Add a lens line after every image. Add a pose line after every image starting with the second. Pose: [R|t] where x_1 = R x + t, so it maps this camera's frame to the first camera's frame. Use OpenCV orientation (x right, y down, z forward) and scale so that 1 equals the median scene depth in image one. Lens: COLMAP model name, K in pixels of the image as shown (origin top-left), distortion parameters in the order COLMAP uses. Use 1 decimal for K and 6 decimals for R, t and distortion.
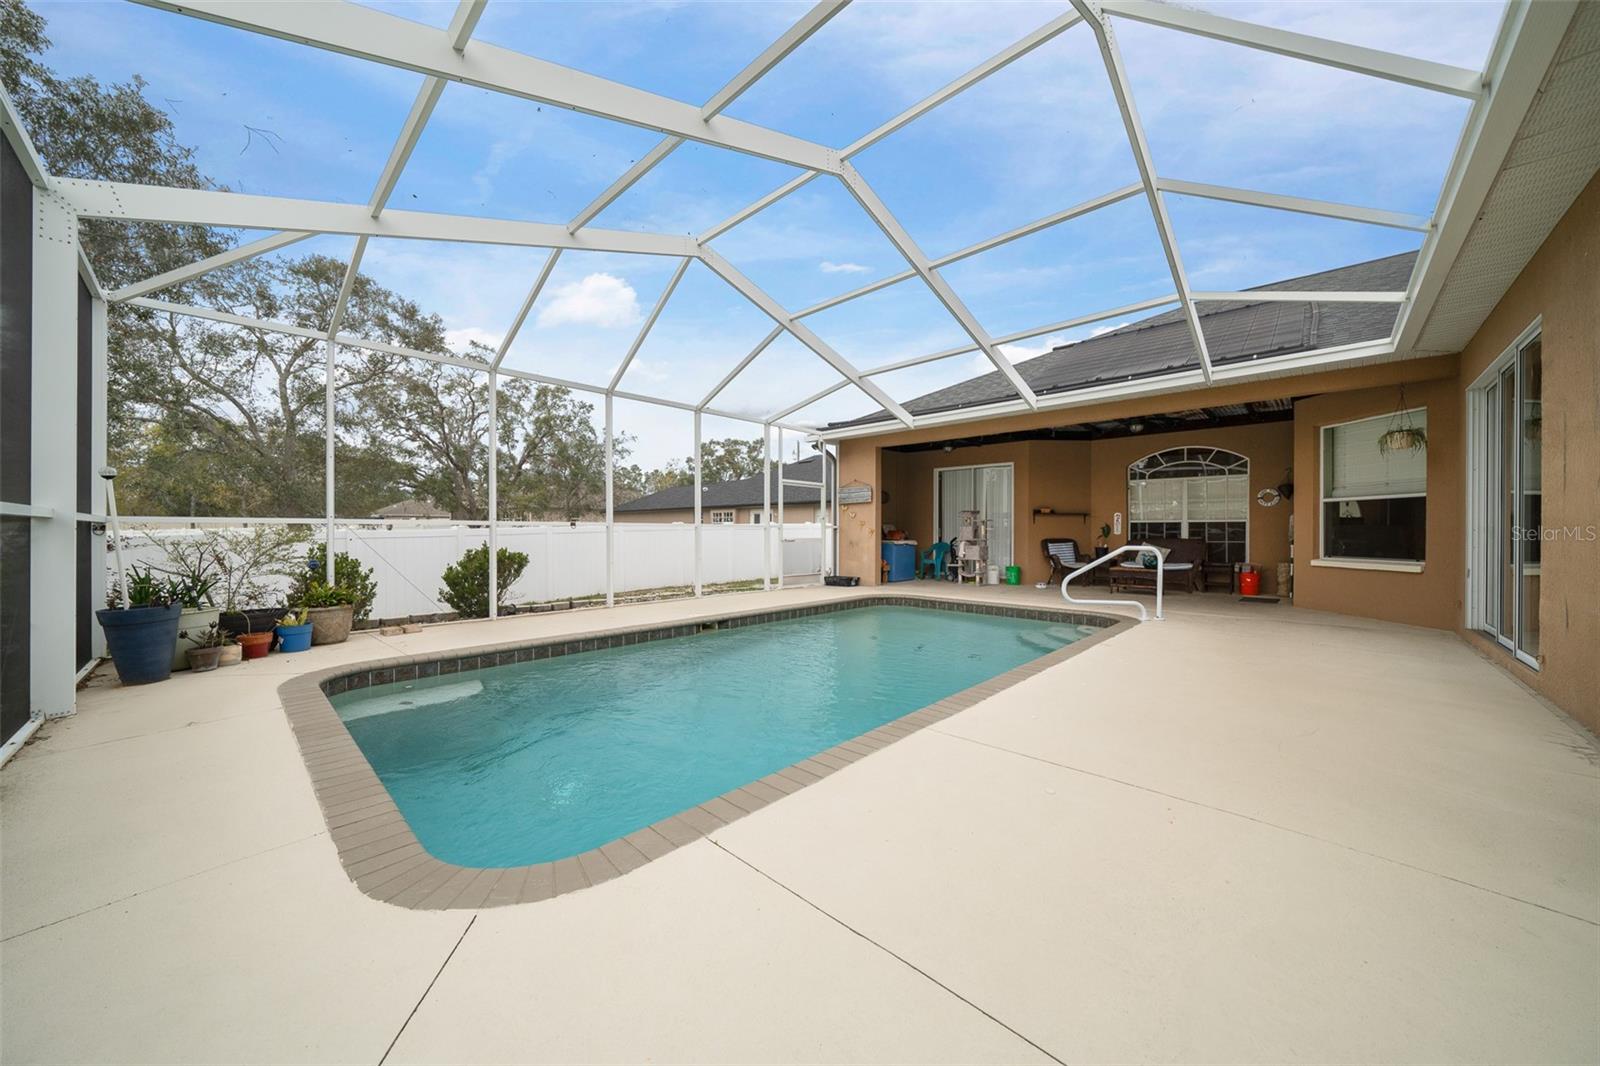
lens RADIAL K [[555.9, 0, 802.7], [0, 555.9, 533.2], [0, 0, 1]] dist [-0.005865, -0.000005]
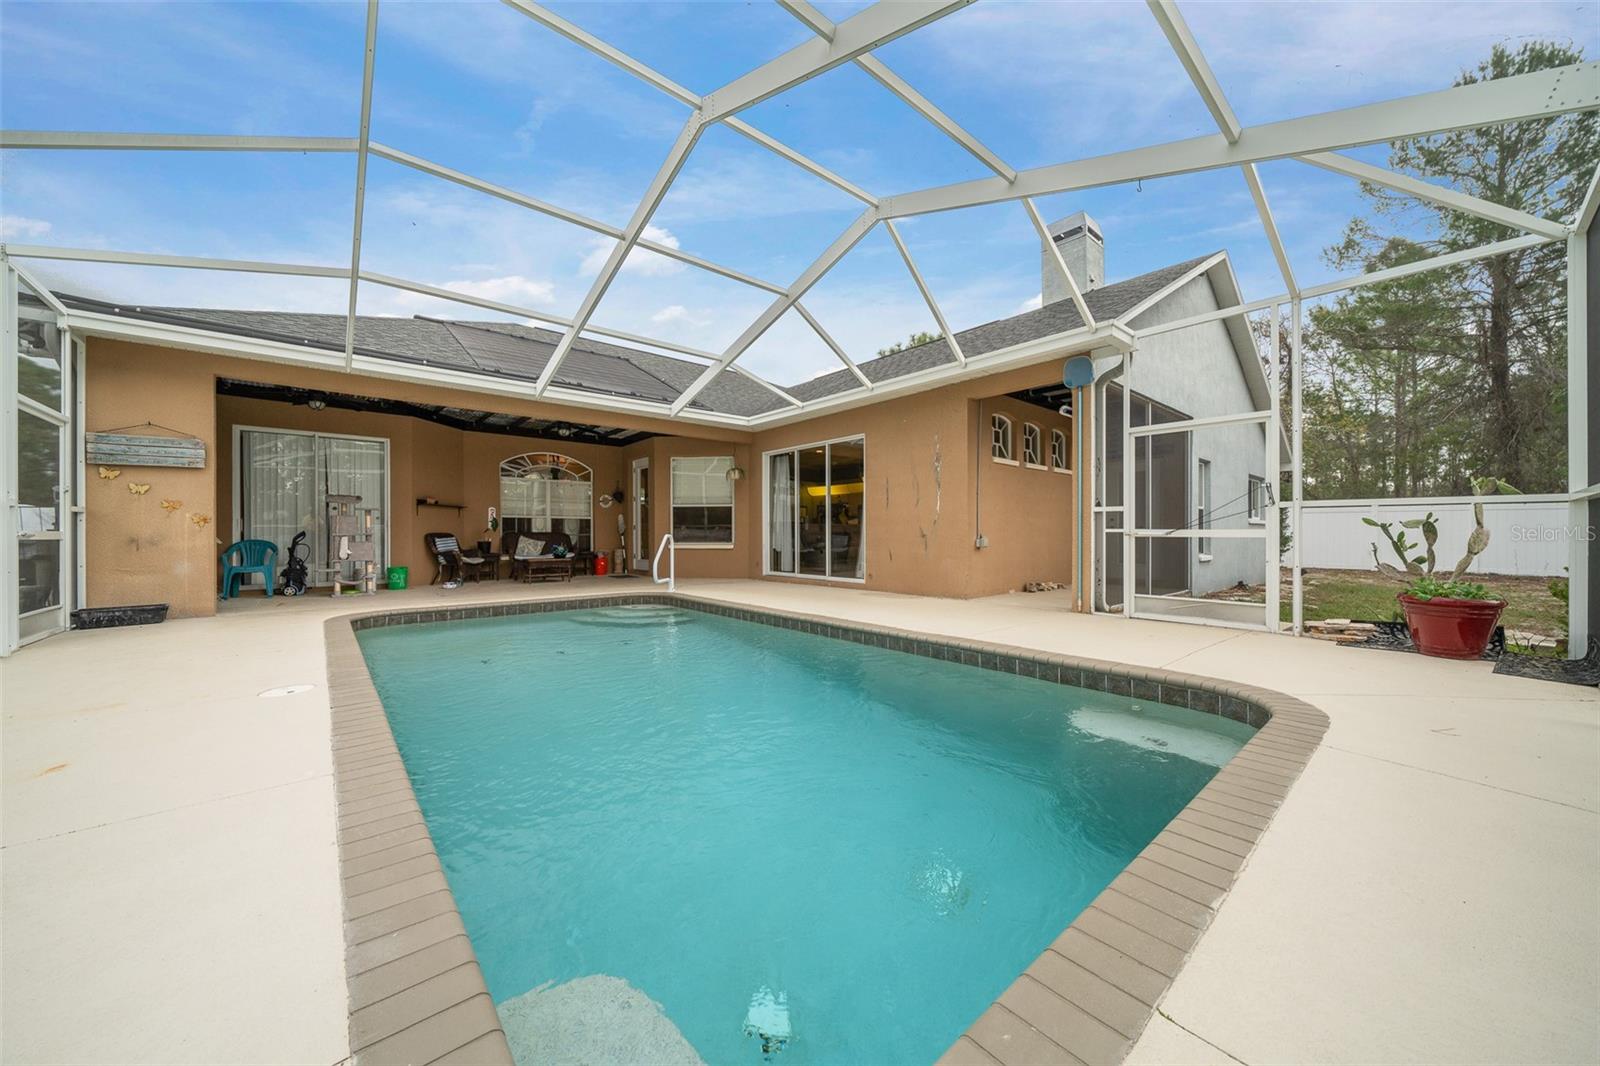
lens RADIAL K [[555.9, 0, 791.1], [0, 555.9, 535.3], [0, 0, 1]] dist [-0.005865, -0.000005]
pose [[0.124812, -0.003812, 0.992173, -0.361233], [0.002059, 0.999991, 0.003583, 0.011826], [-0.992178, 0.001596, 0.124818, 0.327366]]
